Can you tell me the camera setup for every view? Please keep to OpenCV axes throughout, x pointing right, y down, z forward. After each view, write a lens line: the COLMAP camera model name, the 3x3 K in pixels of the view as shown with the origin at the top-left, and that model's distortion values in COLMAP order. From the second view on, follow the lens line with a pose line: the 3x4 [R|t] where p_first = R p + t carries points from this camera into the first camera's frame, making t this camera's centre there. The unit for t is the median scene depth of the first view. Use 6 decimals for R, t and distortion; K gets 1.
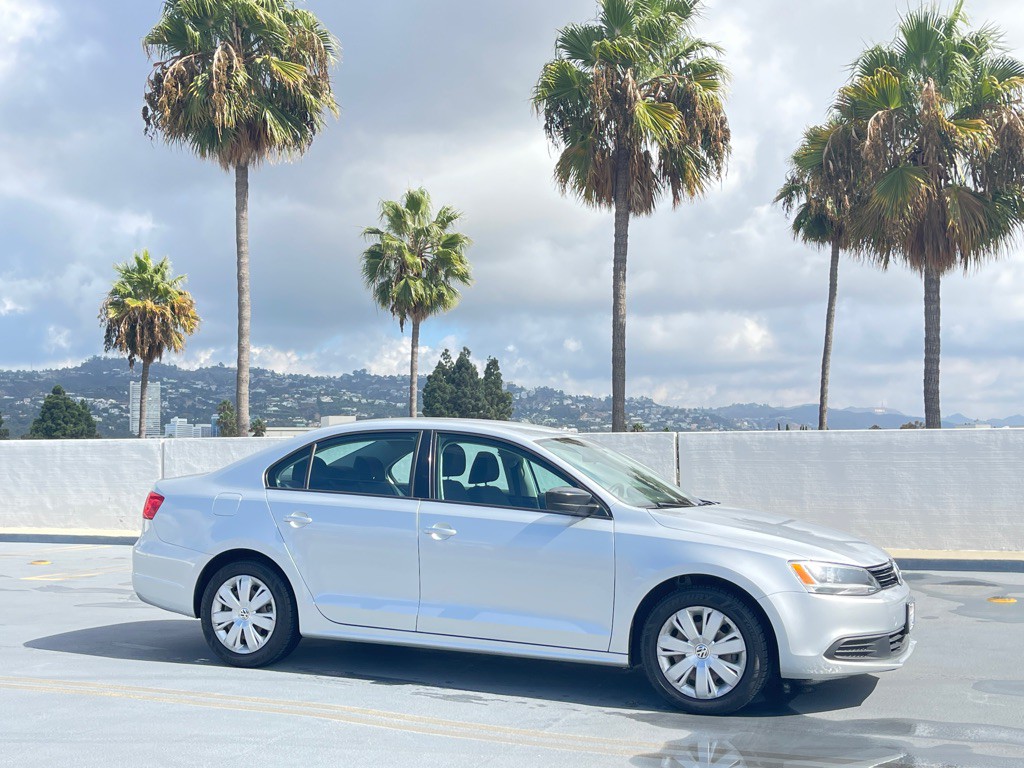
lens RADIAL K [[1191.4, 0, 512.0], [0, 1191.4, 384.0], [0, 0, 1]] dist [0.130700, -0.316560]
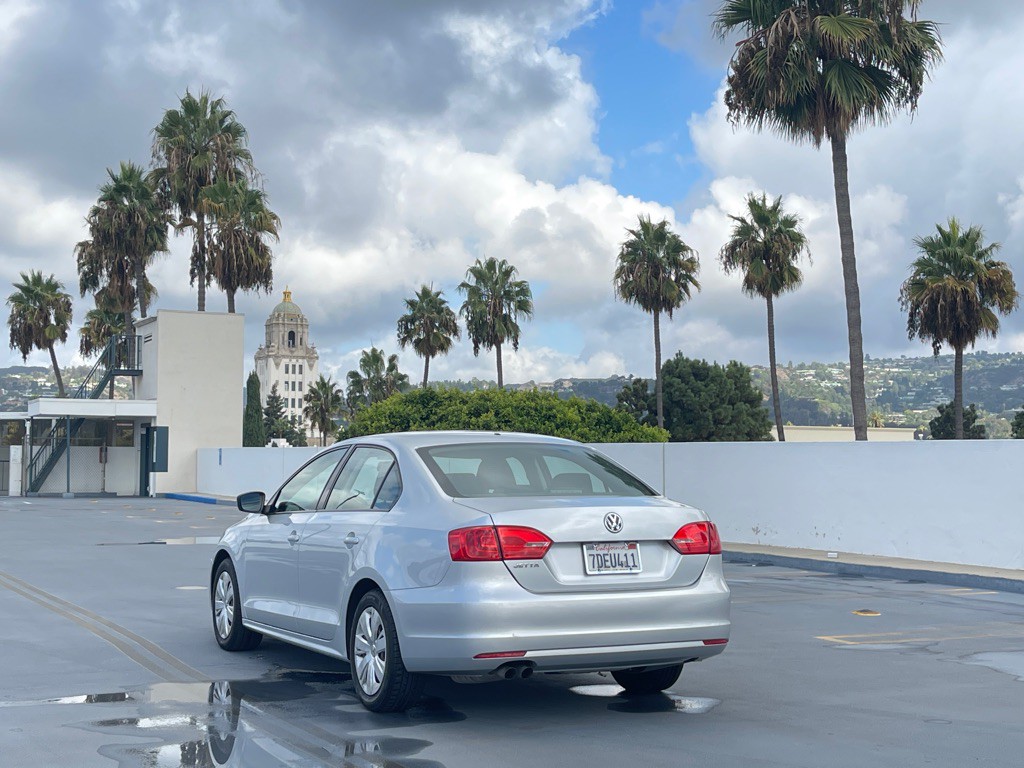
lens RADIAL K [[1503.8, 0, 526.1], [0, 1503.8, 387.9], [0, 0, 1]] dist [0.247238, -1.105332]
pose [[0.752115, -0.021325, -0.658687, 0.420456], [0.030391, 0.999535, 0.002341, -0.005914], [0.658331, -0.021779, 0.752413, -0.007376]]
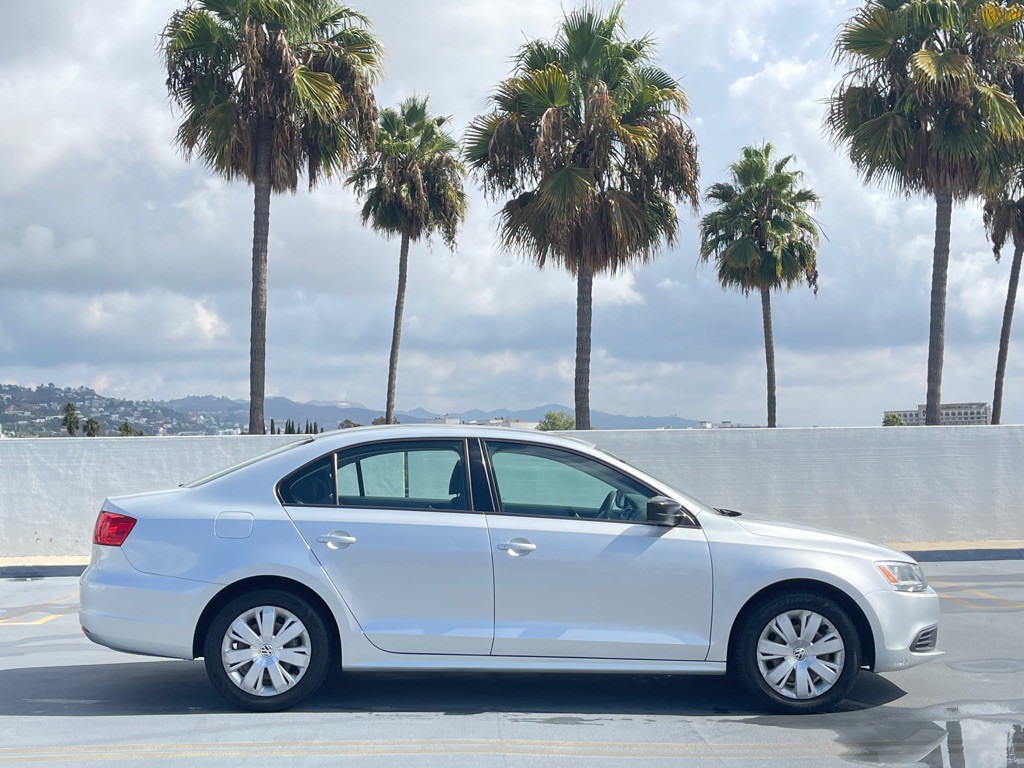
lens RADIAL K [[1307.6, 0, 512.0], [0, 1307.6, 384.0], [0, 0, 1]] dist [0.150404, -0.456392]
pose [[0.910933, 0.012717, 0.412359, -0.165184], [-0.015719, 0.999869, 0.003890, -0.002735], [-0.412255, -0.010025, 0.911013, 0.022193]]
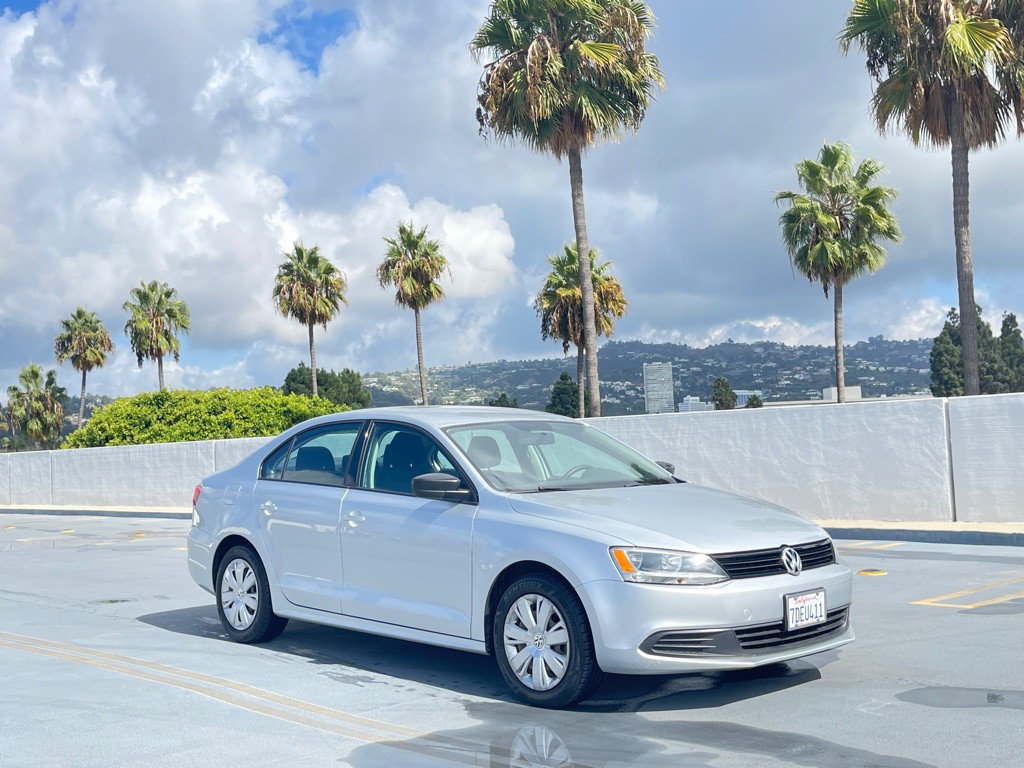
lens RADIAL K [[1216.2, 0, 501.6], [0, 1216.2, 385.7], [0, 0, 1]] dist [0.135646, -0.439860]
pose [[0.908863, -0.052582, -0.413767, 0.168082], [0.061845, 0.998045, 0.009013, 0.002483], [0.412484, -0.033781, 0.910338, 0.032317]]
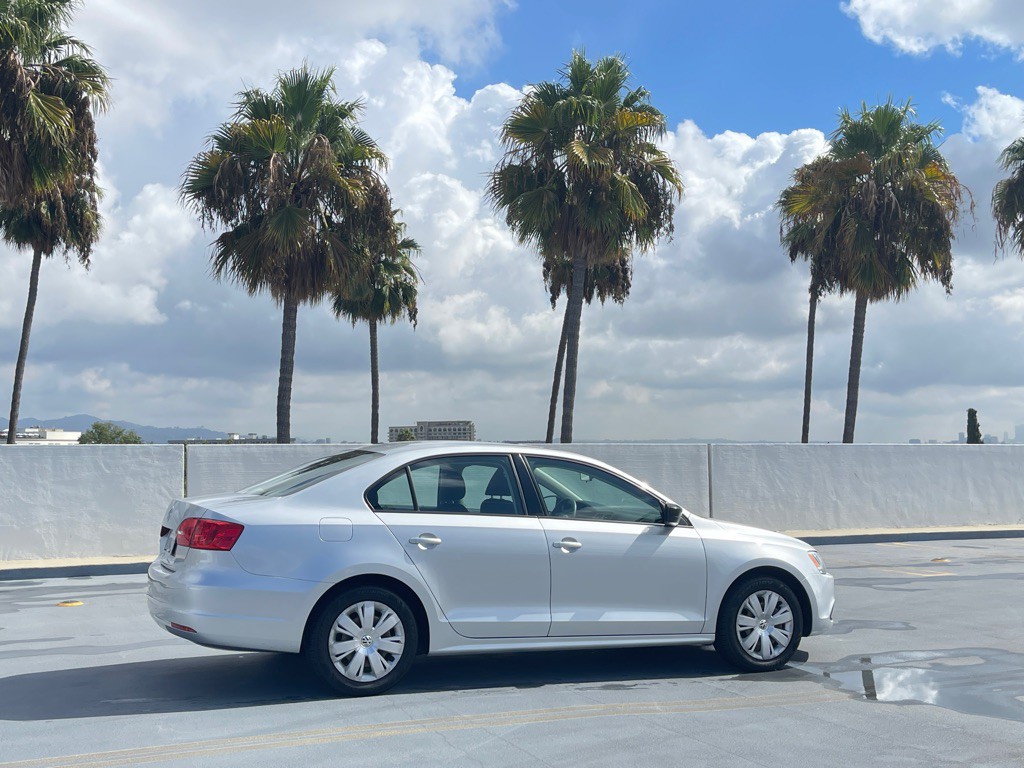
lens RADIAL K [[1162.2, 0, 502.8], [0, 1162.2, 383.3], [0, 0, 1]] dist [0.125071, -0.267260]
pose [[0.698075, 0.046123, 0.714538, -0.302720], [-0.043465, 0.998812, -0.022010, -0.000810], [-0.714705, -0.015693, 0.699250, 0.092952]]
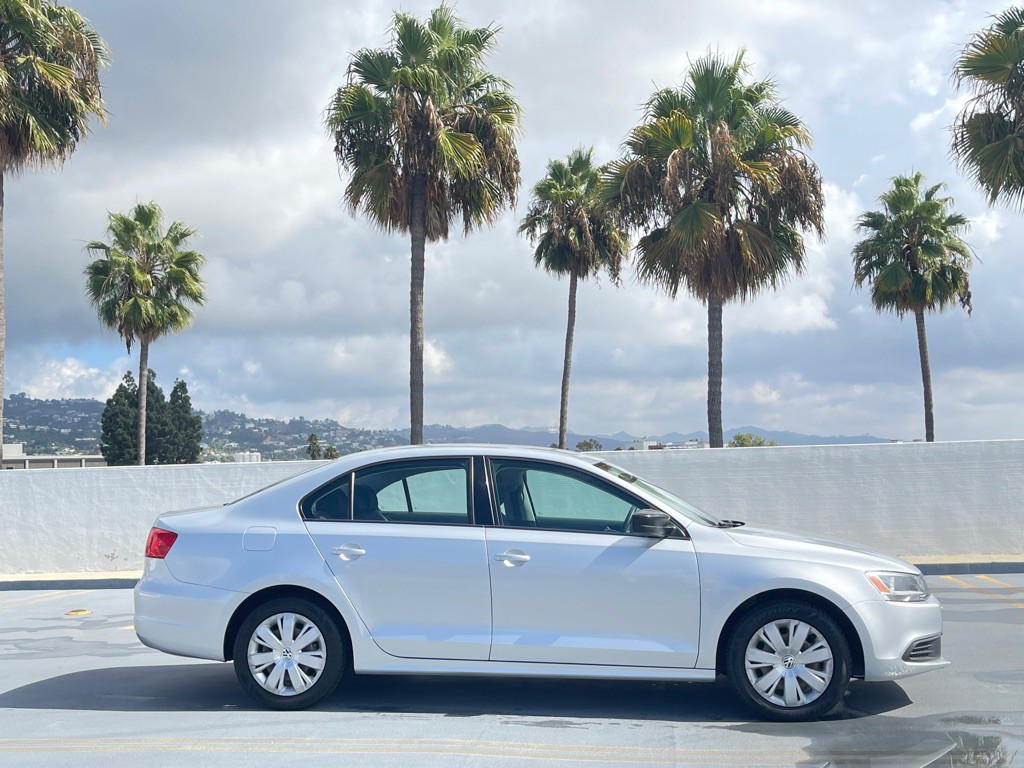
lens RADIAL K [[1191.4, 0, 512.0], [0, 1191.4, 384.0], [0, 0, 1]] dist [0.130700, -0.316560]
pose [[0.965515, -0.003027, 0.260331, -0.107791], [0.007855, 0.999816, -0.017507, -0.001366], [-0.260230, 0.018948, 0.965361, 0.012022]]
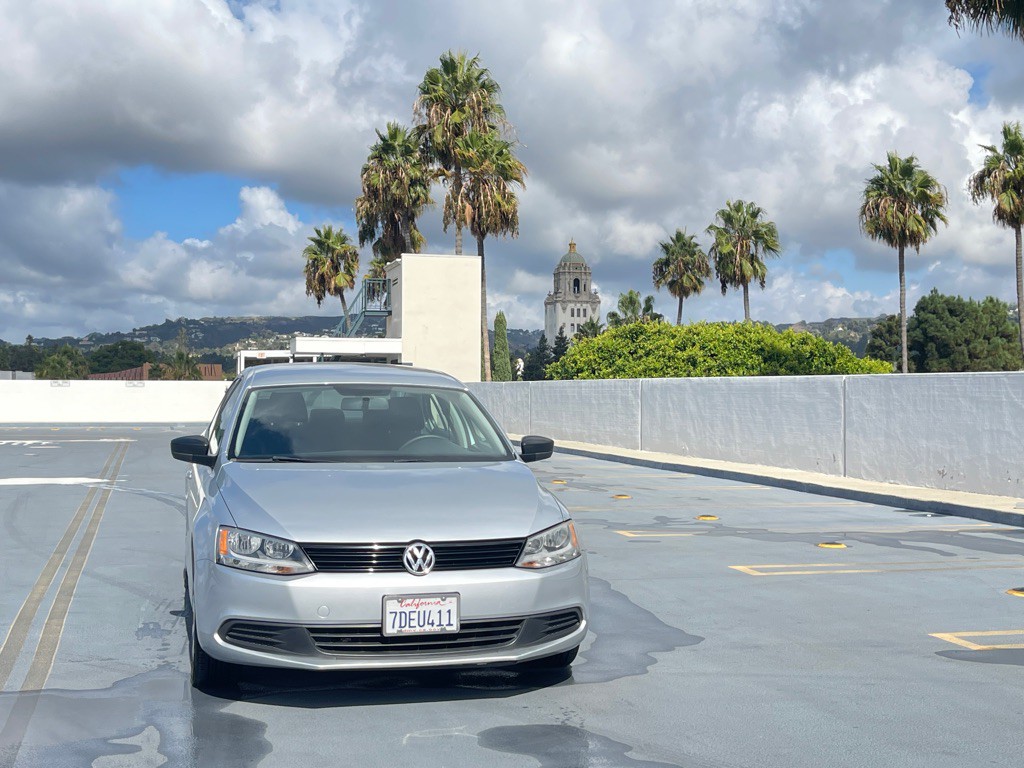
lens RADIAL K [[1350.0, 0, 512.5], [0, 1350.0, 397.6], [0, 0, 1]] dist [0.111999, -0.020802]
pose [[0.601474, 0.011870, -0.798804, 0.348897], [0.040645, 0.998140, 0.045436, 0.005454], [0.797858, -0.059796, 0.599873, 0.176152]]
